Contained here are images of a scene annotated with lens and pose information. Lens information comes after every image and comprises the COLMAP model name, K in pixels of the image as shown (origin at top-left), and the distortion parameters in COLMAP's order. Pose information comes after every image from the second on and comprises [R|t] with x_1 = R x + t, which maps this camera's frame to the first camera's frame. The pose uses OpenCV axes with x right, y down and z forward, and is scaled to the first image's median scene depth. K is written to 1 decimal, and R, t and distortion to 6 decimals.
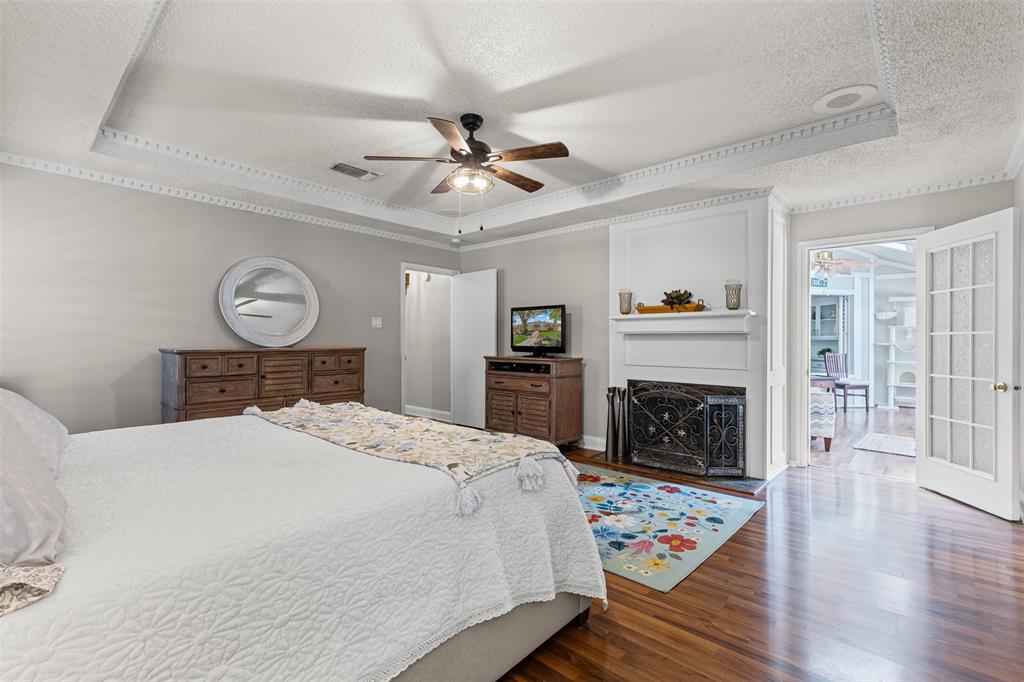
lens RADIAL K [[463.3, 0, 518.4], [0, 463.3, 335.9], [0, 0, 1]] dist [0.003172, -0.000224]
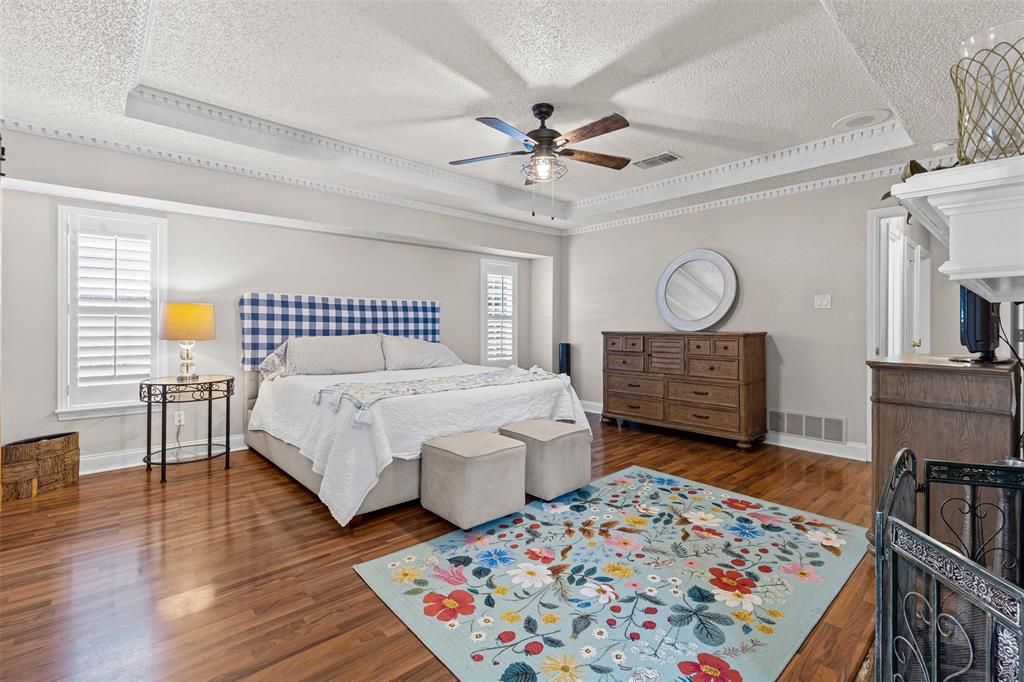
lens RADIAL K [[466.8, 0, 513.2], [0, 466.8, 323.6], [0, 0, 1]] dist [0.002882, 0.000005]
pose [[-0.117524, -0.005788, -0.993053, 0.877208], [0.004327, 0.999971, -0.006341, 0.016291], [0.993061, -0.005042, -0.117496, 0.991949]]
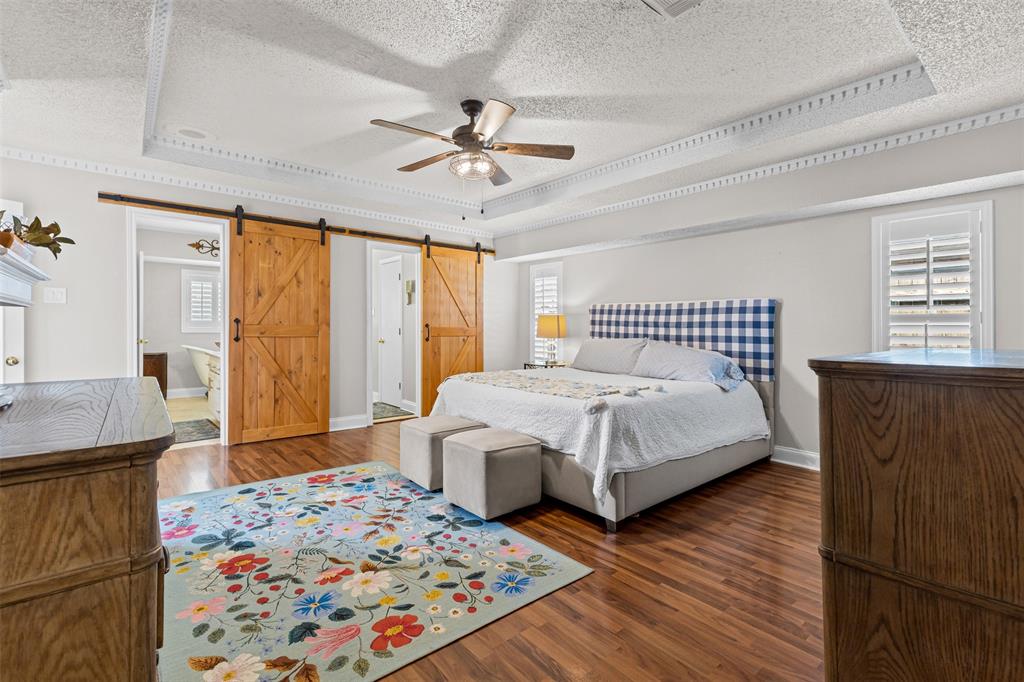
lens RADIAL K [[463.3, 0, 518.4], [0, 463.3, 335.9], [0, 0, 1]] dist [0.003172, -0.000224]
pose [[-0.989732, -0.017700, 0.141837, -0.315735], [-0.016210, 0.999801, 0.011652, 0.018668], [-0.142015, 0.009233, -0.989821, 1.842963]]
